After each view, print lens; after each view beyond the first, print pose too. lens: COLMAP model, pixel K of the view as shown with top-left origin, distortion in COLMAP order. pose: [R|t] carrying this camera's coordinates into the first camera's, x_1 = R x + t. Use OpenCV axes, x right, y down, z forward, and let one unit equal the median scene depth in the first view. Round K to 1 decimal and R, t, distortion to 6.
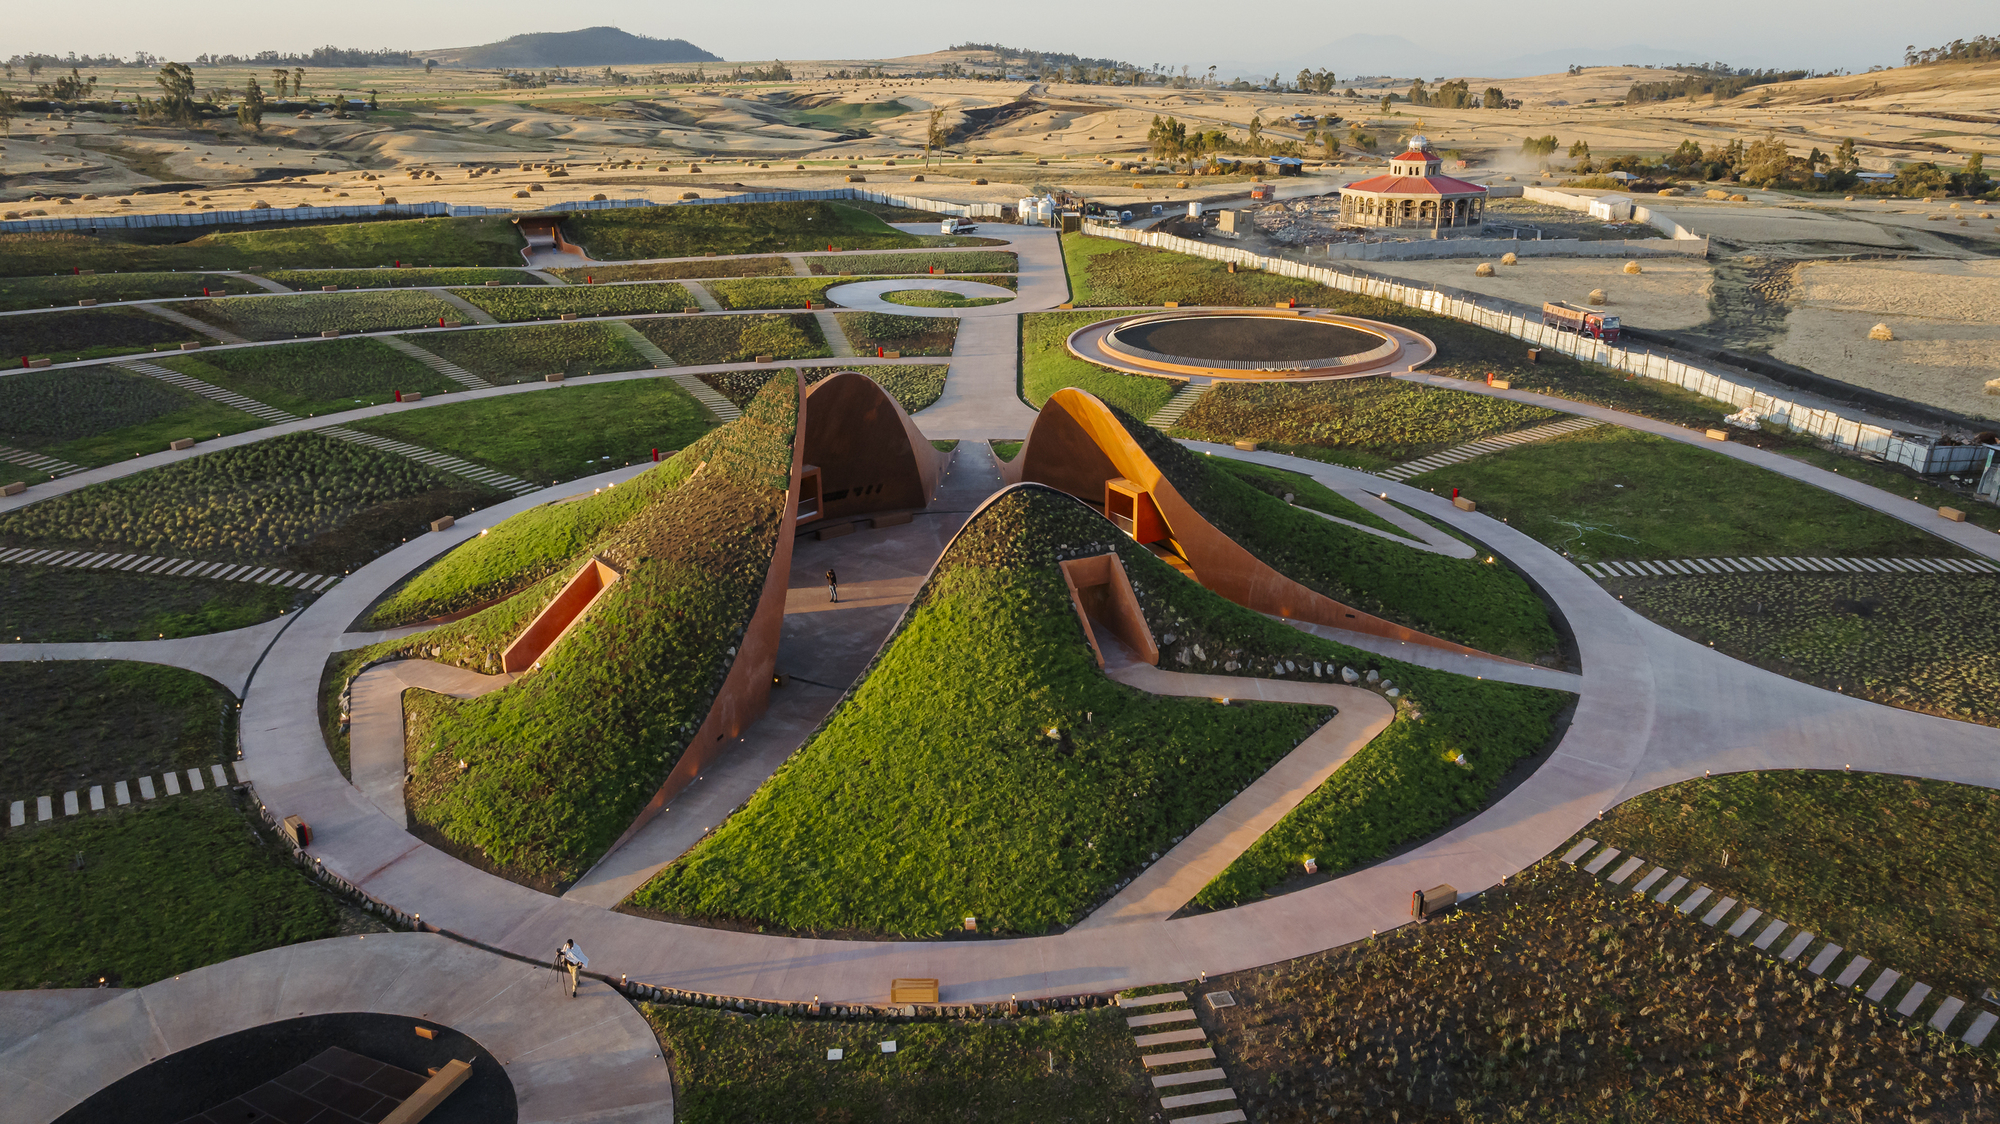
lens RADIAL K [[1397.2, 0, 1006.9], [0, 1397.2, 582.1], [0, 0, 1]] dist [-0.037527, 0.038191]
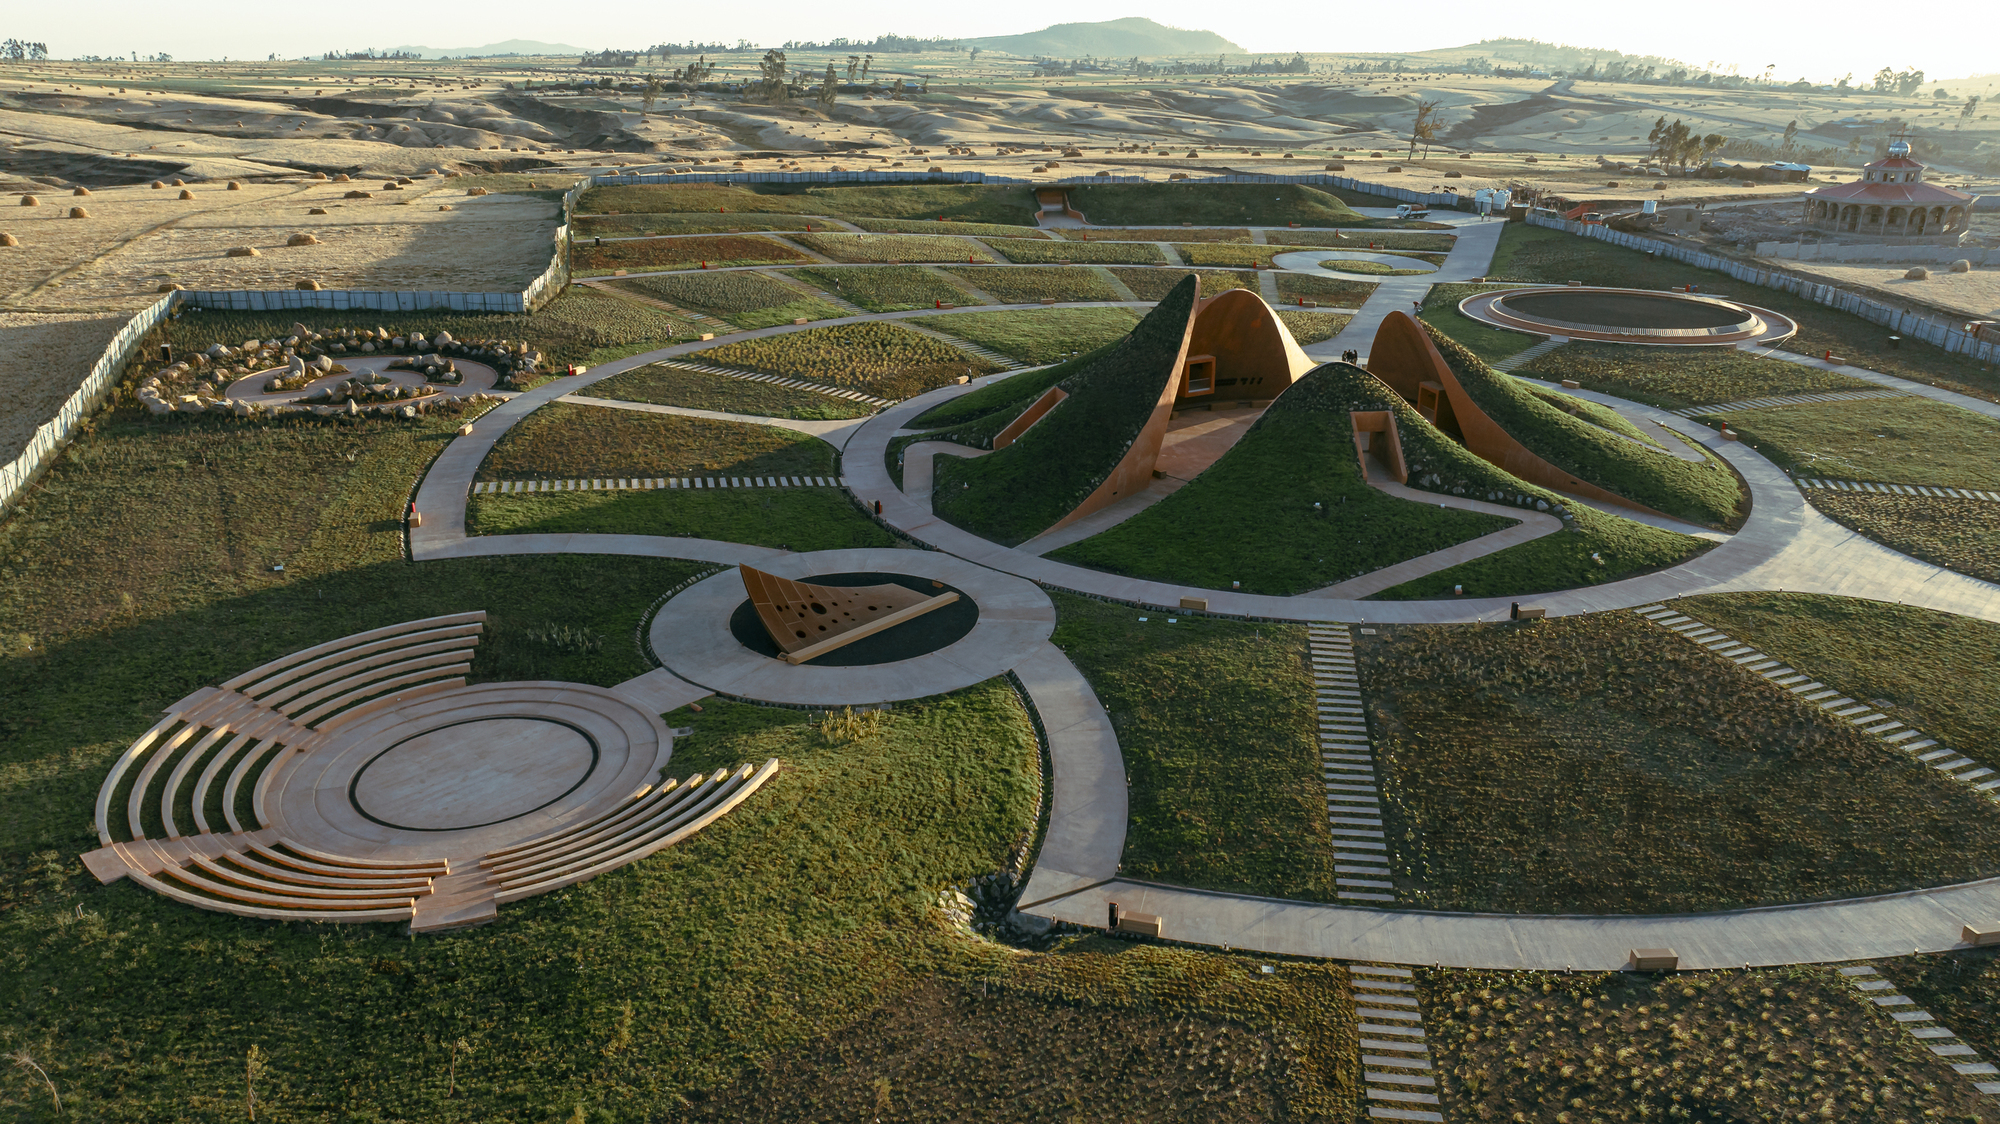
lens RADIAL K [[1397.2, 0, 1007.1], [0, 1397.2, 553.1], [0, 0, 1]] dist [-0.037527, 0.038191]
pose [[0.939435, 0.122148, -0.320222, 0.067850], [-0.126155, 0.991976, 0.008288, 0.061110], [0.318665, 0.032611, 0.947306, -0.191026]]
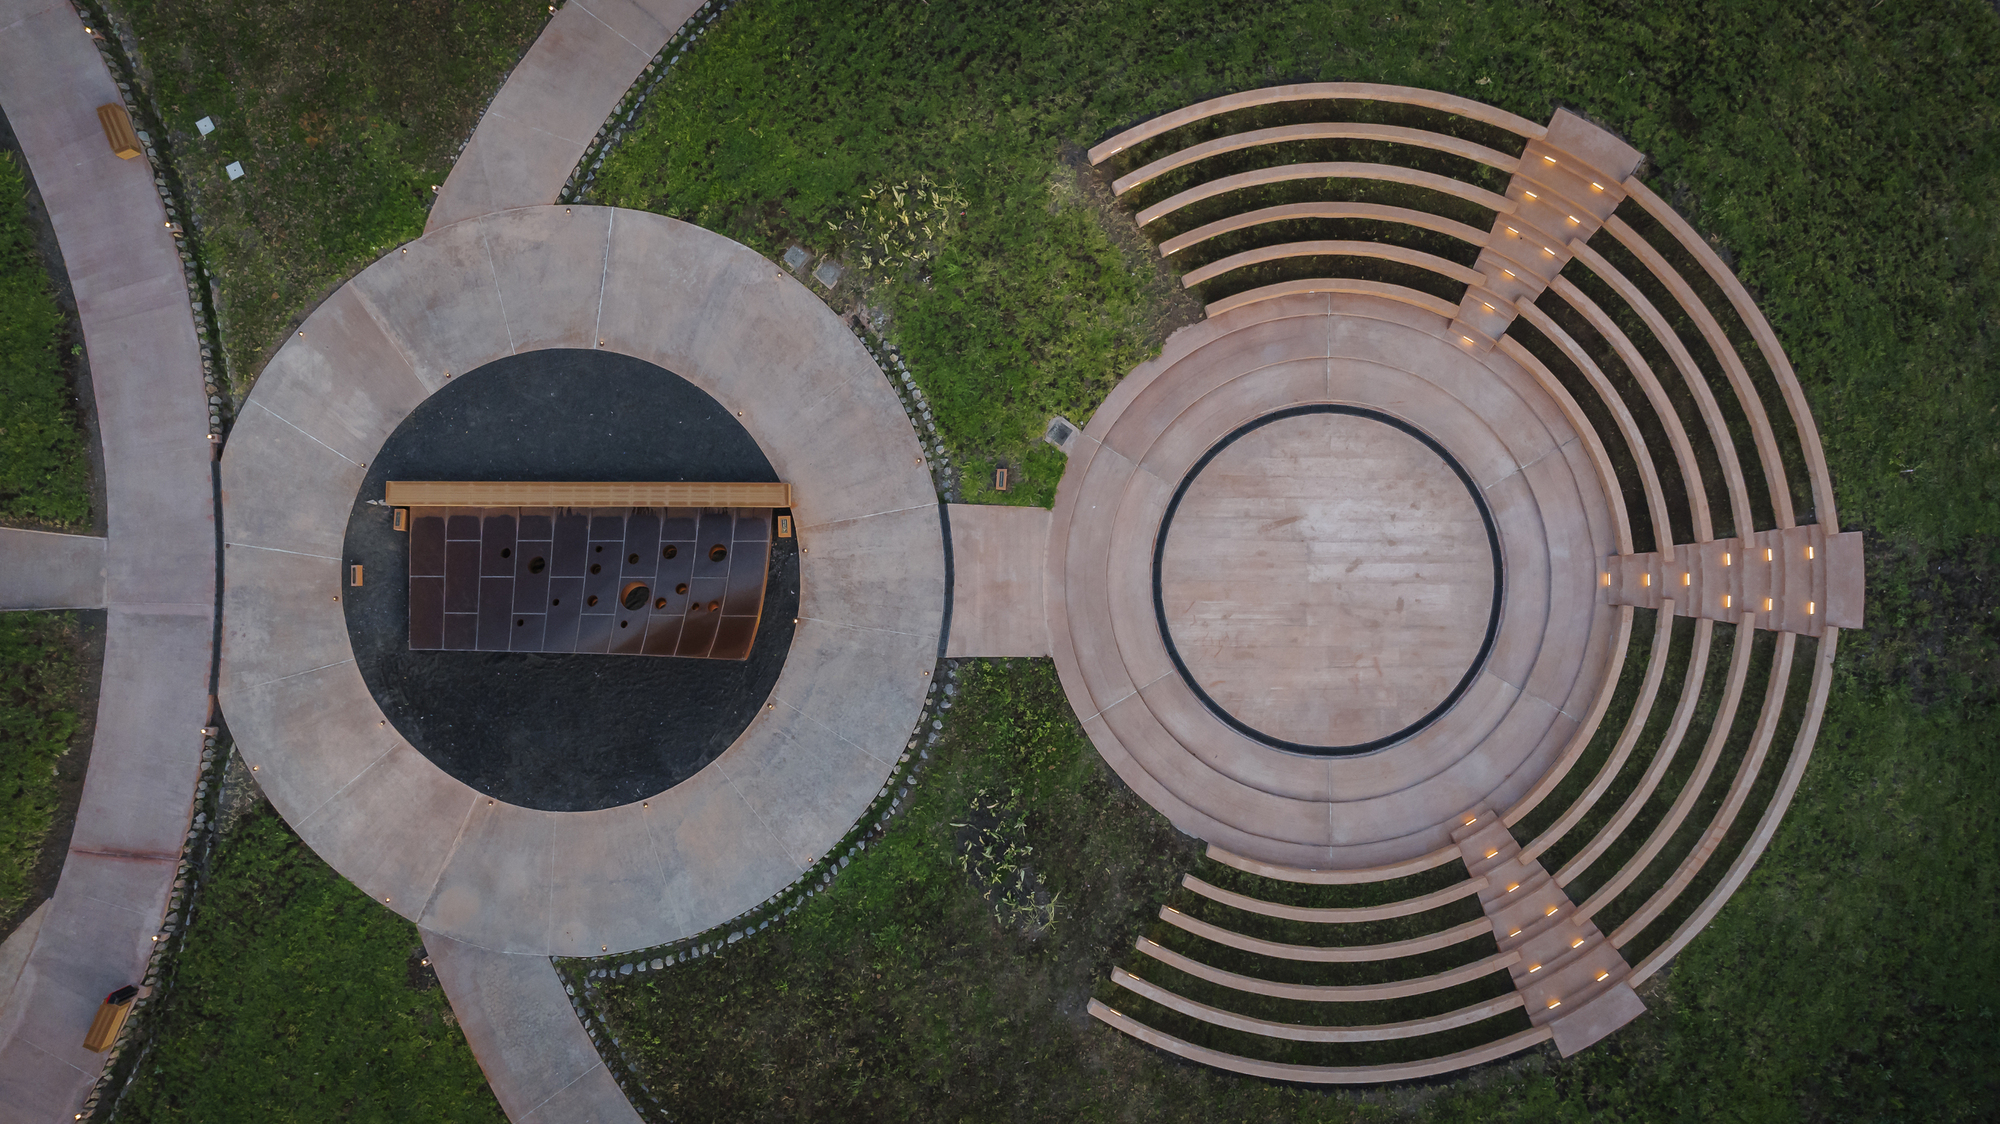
lens RADIAL K [[1397.2, 0, 1017.0], [0, 1397.2, 564.8], [0, 0, 1]] dist [-0.037527, 0.038191]
pose [[-0.378638, -0.925354, 0.018799, -0.144739], [0.332460, -0.117025, 0.935829, -0.102811], [-0.863773, 0.360590, 0.351953, 0.061693]]
